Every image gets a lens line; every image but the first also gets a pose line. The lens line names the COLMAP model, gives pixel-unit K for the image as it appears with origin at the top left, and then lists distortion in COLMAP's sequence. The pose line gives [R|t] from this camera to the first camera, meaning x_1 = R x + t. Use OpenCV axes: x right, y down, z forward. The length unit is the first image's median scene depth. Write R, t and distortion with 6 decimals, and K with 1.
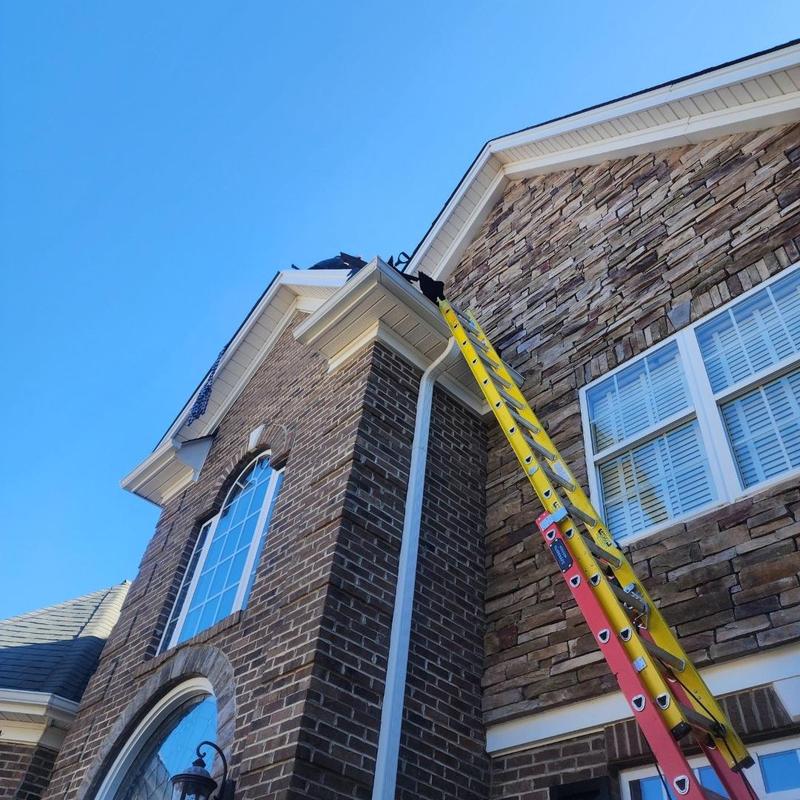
lens RADIAL K [[709.1, 0, 399.6], [0, 709.1, 420.4], [0, 0, 1]] dist [0.097594, -0.086238]
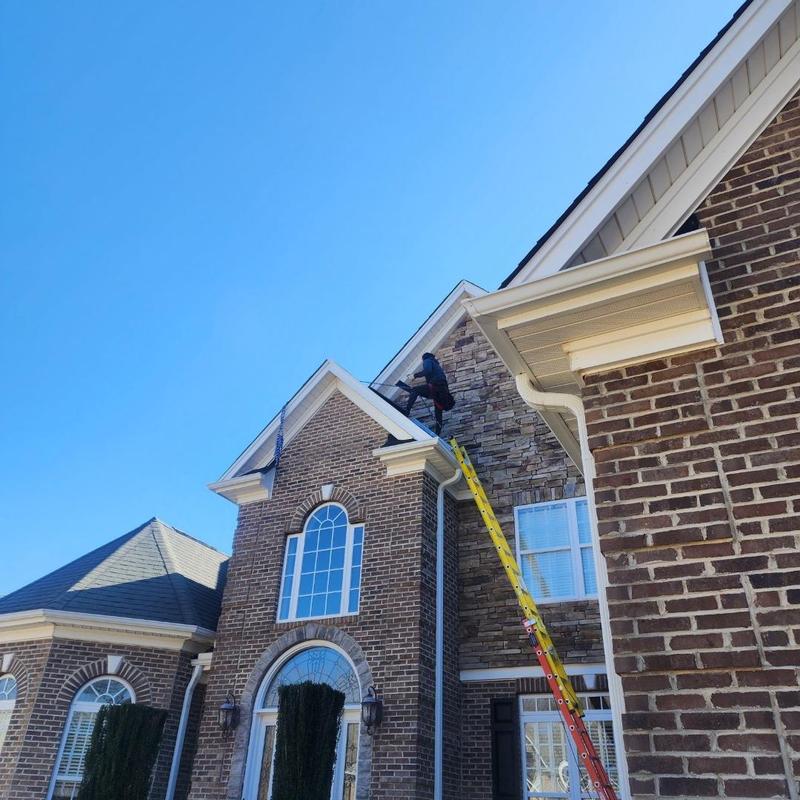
lens RADIAL K [[709.1, 0, 399.6], [0, 709.1, 420.4], [0, 0, 1]] dist [0.097594, -0.086238]
pose [[0.938098, 0.112312, 0.327655, -0.945236], [-0.194092, 0.953950, 0.228710, -0.863736], [-0.286879, -0.278148, 0.916697, -0.871401]]
